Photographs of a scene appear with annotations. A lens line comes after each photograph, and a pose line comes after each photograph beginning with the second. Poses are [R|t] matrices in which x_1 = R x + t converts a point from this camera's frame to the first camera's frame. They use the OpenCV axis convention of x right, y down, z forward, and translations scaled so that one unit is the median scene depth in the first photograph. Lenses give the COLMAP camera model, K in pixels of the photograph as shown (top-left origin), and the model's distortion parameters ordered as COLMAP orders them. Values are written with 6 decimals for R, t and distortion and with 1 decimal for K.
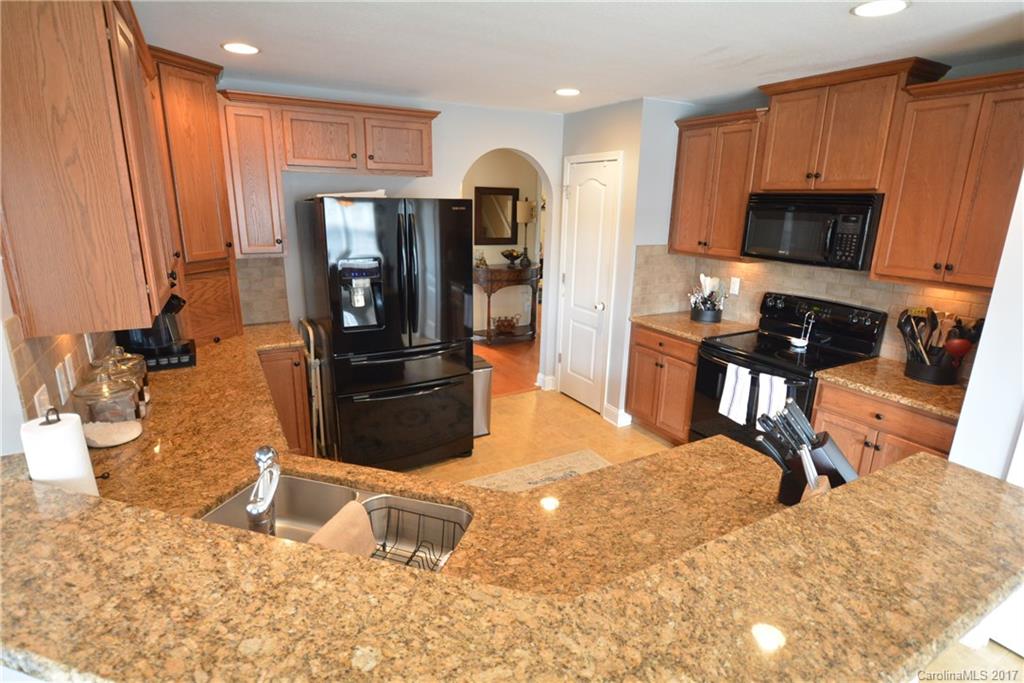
lens RADIAL K [[525.7, 0, 512.0], [0, 525.7, 341.5], [0, 0, 1]] dist [-0.000599, -0.000403]
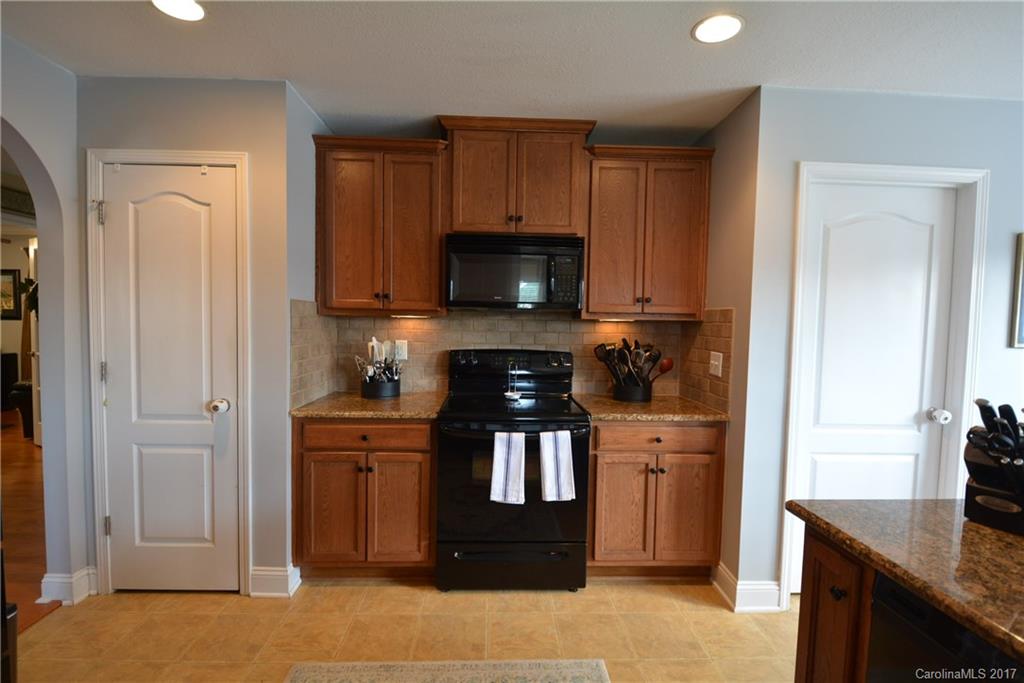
lens RADIAL K [[482.6, 0, 512.0], [0, 482.6, 341.5], [0, 0, 1]] dist [0.013046, -0.018591]
pose [[0.453287, -0.051038, 0.889902, -0.177453], [0.223115, 0.973075, -0.057839, -0.036584], [-0.862989, 0.224768, 0.452469, 0.513102]]
